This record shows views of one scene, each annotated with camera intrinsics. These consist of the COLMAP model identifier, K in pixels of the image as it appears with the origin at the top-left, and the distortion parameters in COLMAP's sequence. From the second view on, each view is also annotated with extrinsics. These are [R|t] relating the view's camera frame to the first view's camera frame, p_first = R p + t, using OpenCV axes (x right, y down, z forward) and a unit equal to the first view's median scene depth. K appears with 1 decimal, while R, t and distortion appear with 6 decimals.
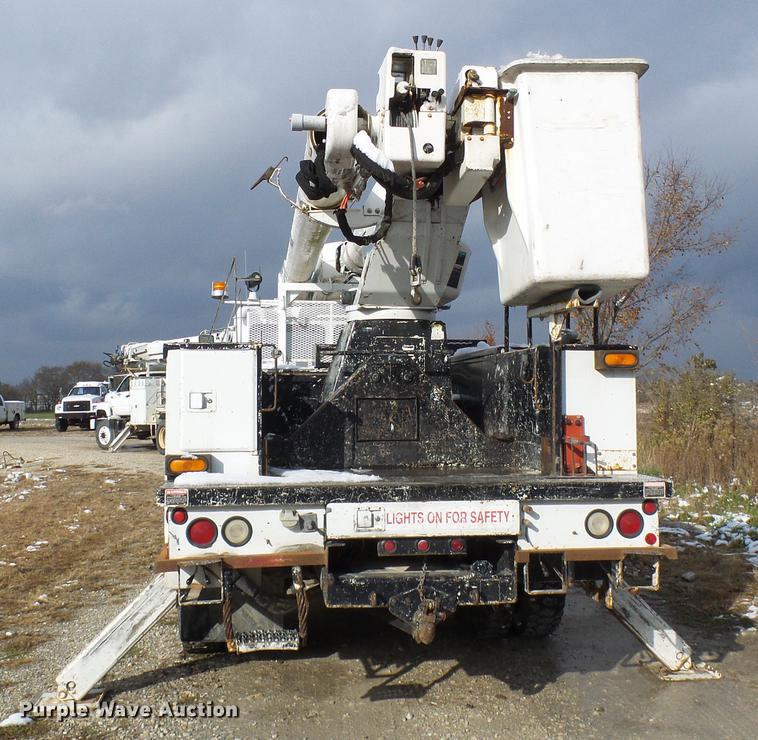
lens RADIAL K [[881.8, 0, 360.7], [0, 881.8, 350.7], [0, 0, 1]] dist [0.015256, -0.028475]
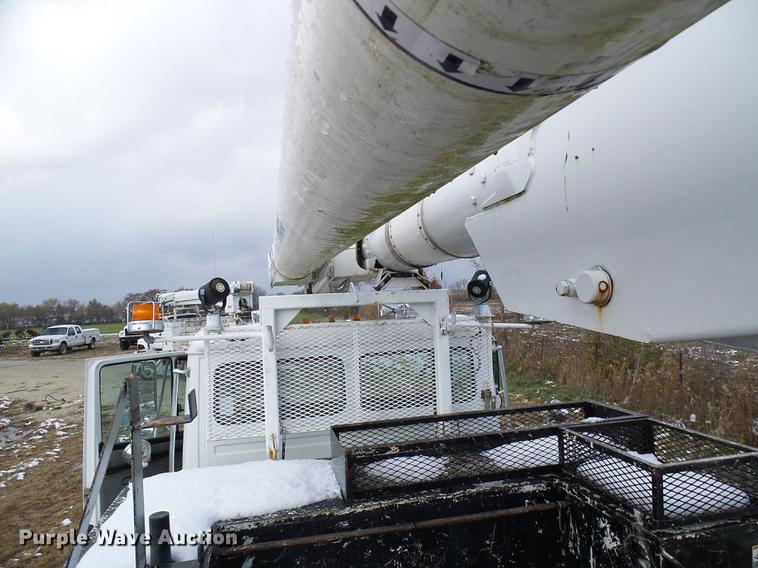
lens RADIAL K [[521.4, 0, 379.0], [0, 521.4, 284.0], [0, 0, 1]] dist [-0.001907, 0.001160]
pose [[0.994286, -0.042580, 0.097884, -0.098927], [0.040518, 0.998915, 0.022960, -0.172861], [-0.098756, -0.018863, 0.994933, 1.303227]]
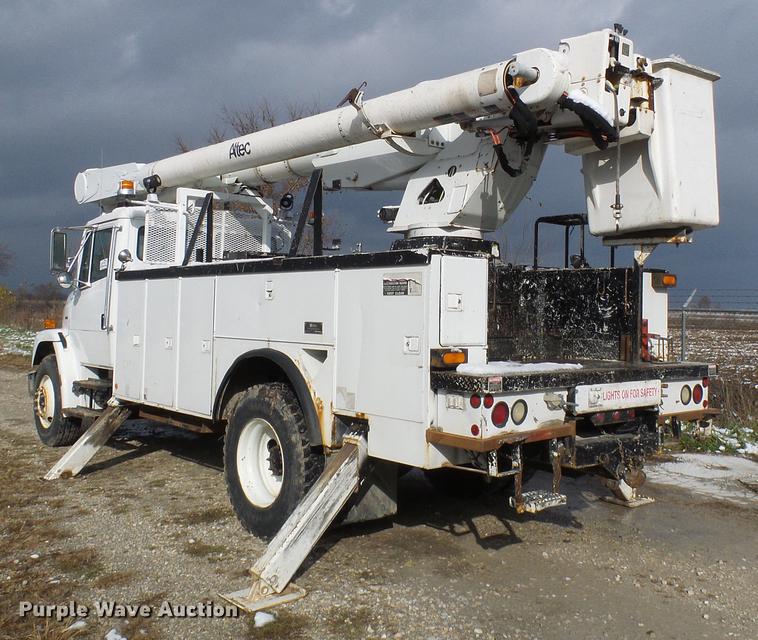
lens RADIAL K [[796.1, 0, 403.8], [0, 796.1, 284.2], [0, 0, 1]] dist [0.002316, -0.017754]
pose [[0.823827, 0.038438, 0.565537, -0.768078], [-0.051147, 0.998669, 0.006630, 0.029774], [-0.564529, -0.034387, 0.824696, 0.185396]]
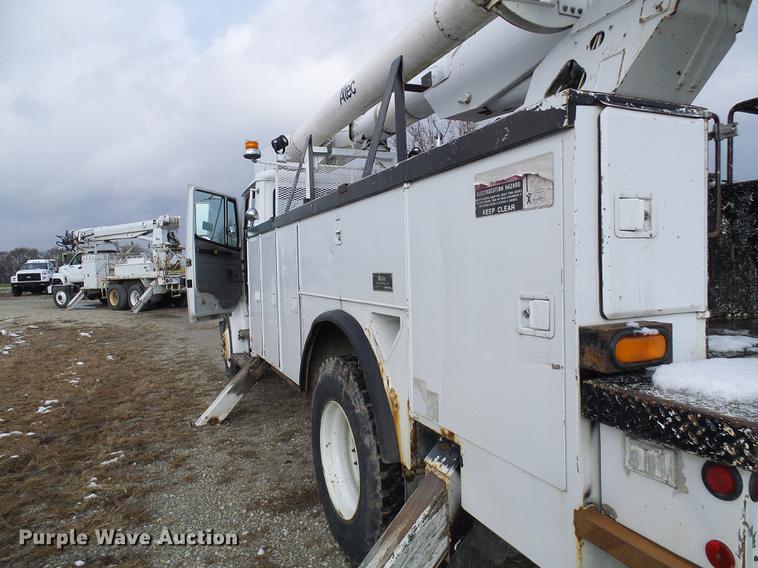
lens RADIAL K [[520.3, 0, 379.0], [0, 520.3, 284.0], [0, 0, 1]] dist [-0.001480, 0.003012]
pose [[0.956212, -0.031724, 0.290951, -0.380776], [0.006584, 0.996188, 0.086981, 0.065056], [-0.292601, -0.081256, 0.952776, 0.720883]]
